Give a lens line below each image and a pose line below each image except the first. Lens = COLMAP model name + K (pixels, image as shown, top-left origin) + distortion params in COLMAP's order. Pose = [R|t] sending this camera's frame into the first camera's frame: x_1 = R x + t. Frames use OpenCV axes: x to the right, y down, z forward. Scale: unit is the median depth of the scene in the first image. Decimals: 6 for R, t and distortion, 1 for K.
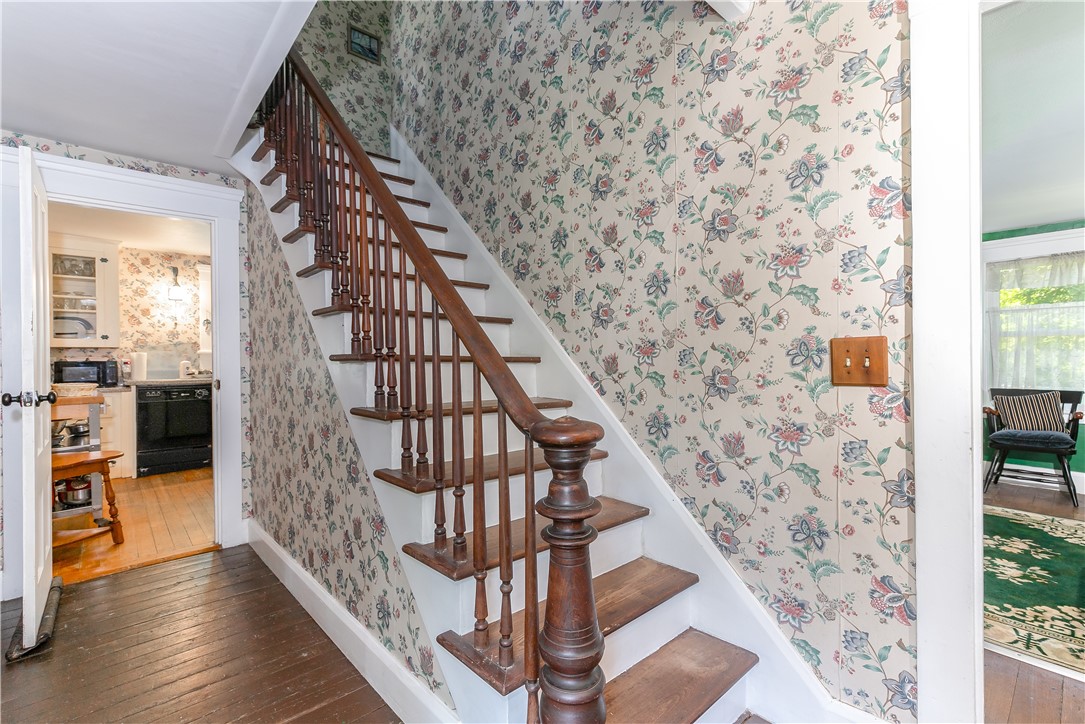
lens RADIAL K [[493.2, 0, 545.4], [0, 493.2, 363.5], [0, 0, 1]] dist [0.002623, 0.000571]
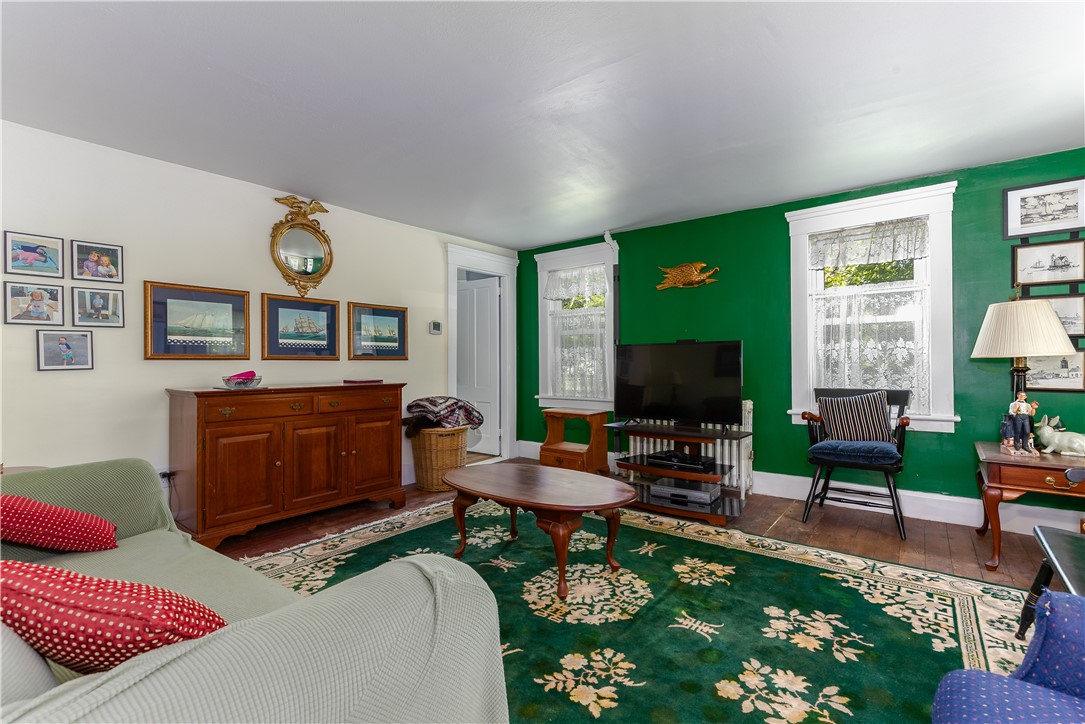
lens RADIAL K [[493.2, 0, 545.2], [0, 493.2, 359.5], [0, 0, 1]] dist [0.002623, 0.000571]
pose [[0.985014, 0.001703, 0.172467, 0.405678], [0.001507, 0.999828, -0.018476, 0.021668], [-0.172468, 0.018459, 0.984842, 0.346662]]
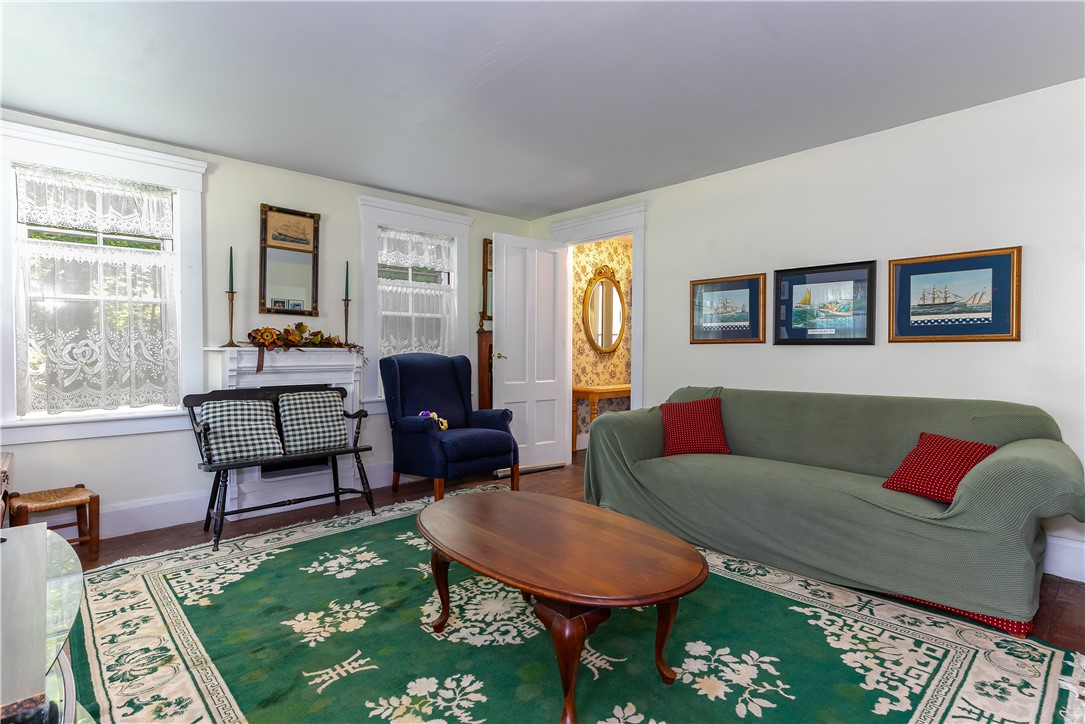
lens RADIAL K [[532.6, 0, 544.8], [0, 532.6, 362.0], [0, 0, 1]] dist [-0.005742, -0.000700]
pose [[-0.999916, 0.009644, -0.008643, 0.512785], [0.009337, 0.999349, 0.034843, 0.009144], [0.008973, 0.034759, -0.999355, 1.539798]]
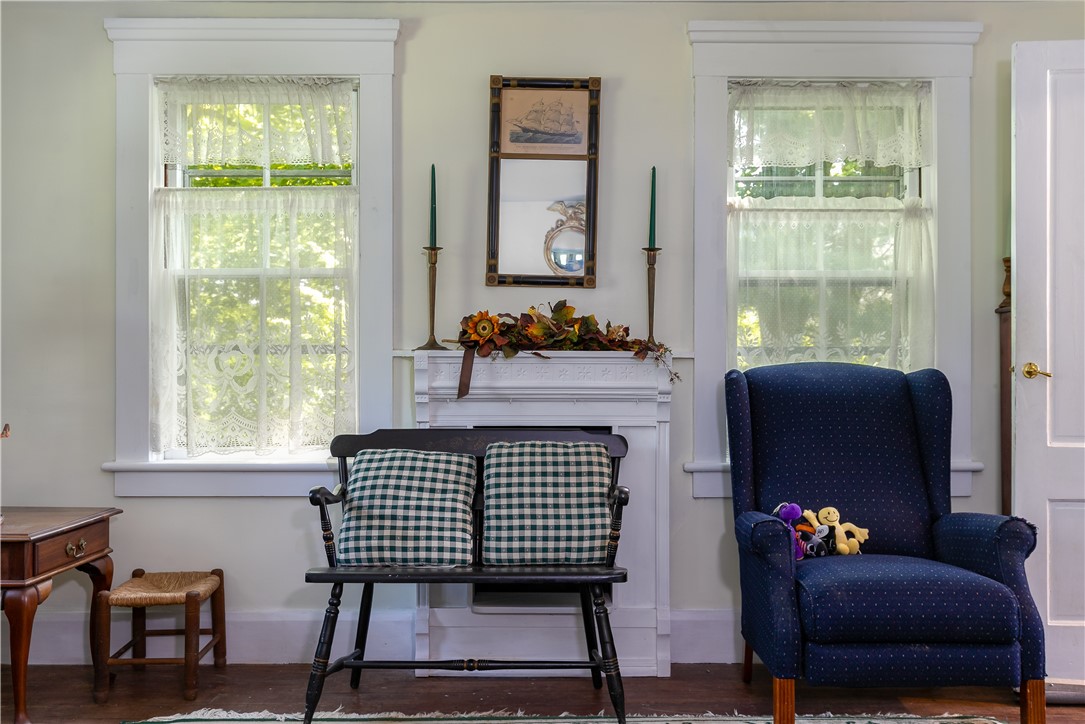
lens RADIAL K [[992.4, 0, 543.1], [0, 992.4, 356.4], [0, 0, 1]] dist [0.006016, 0.000000]
pose [[-0.739680, 0.012117, 0.672850, 0.350605], [0.014228, 0.999896, -0.002366, 0.019710], [-0.672809, 0.007823, -0.739775, 1.237310]]
